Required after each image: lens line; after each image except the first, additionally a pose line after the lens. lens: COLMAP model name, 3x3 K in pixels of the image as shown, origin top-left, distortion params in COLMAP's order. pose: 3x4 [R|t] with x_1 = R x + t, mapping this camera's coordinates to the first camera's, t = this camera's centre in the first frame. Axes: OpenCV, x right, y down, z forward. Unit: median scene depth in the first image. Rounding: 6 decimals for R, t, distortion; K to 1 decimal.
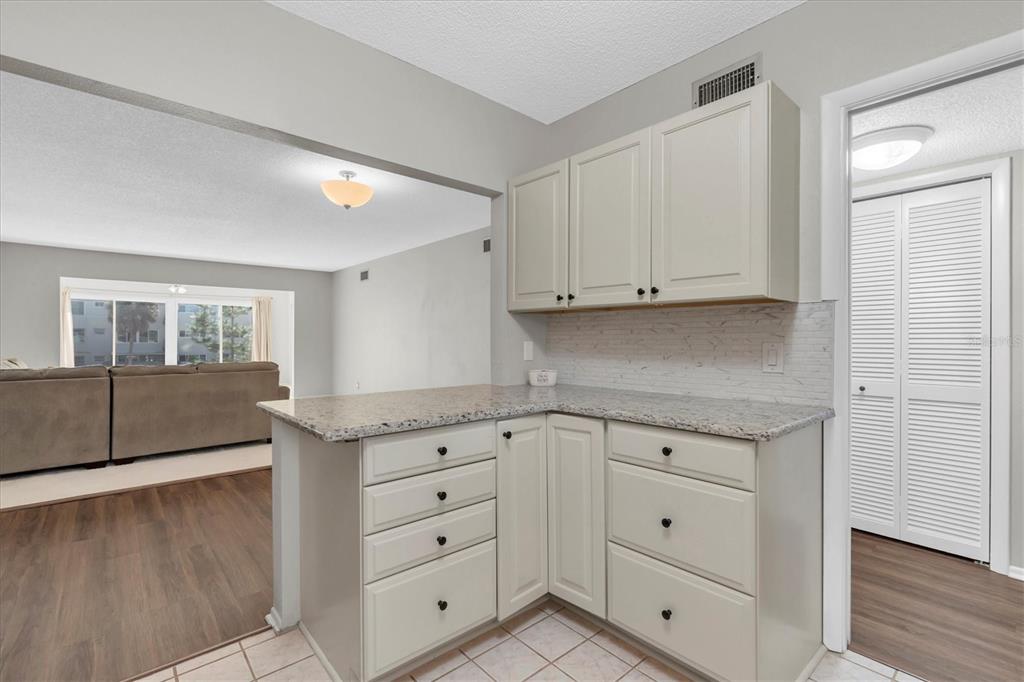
lens RADIAL K [[466.1, 0, 512.0], [0, 466.1, 341.0], [0, 0, 1]] dist [0.000094, 0.000309]
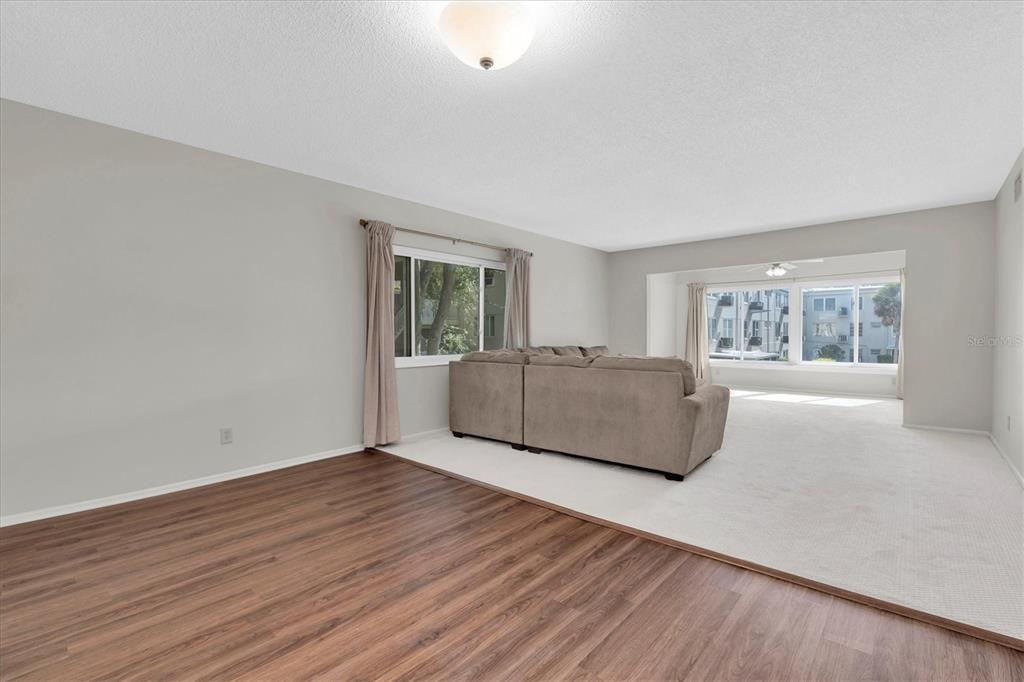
lens RADIAL K [[466.1, 0, 512.0], [0, 466.1, 341.0], [0, 0, 1]] dist [0.000094, 0.000309]
pose [[0.123270, 0.019676, -0.992178, 0.181527], [-0.007032, 0.999796, 0.018954, 0.005471], [0.992348, 0.004640, 0.123384, 0.972669]]
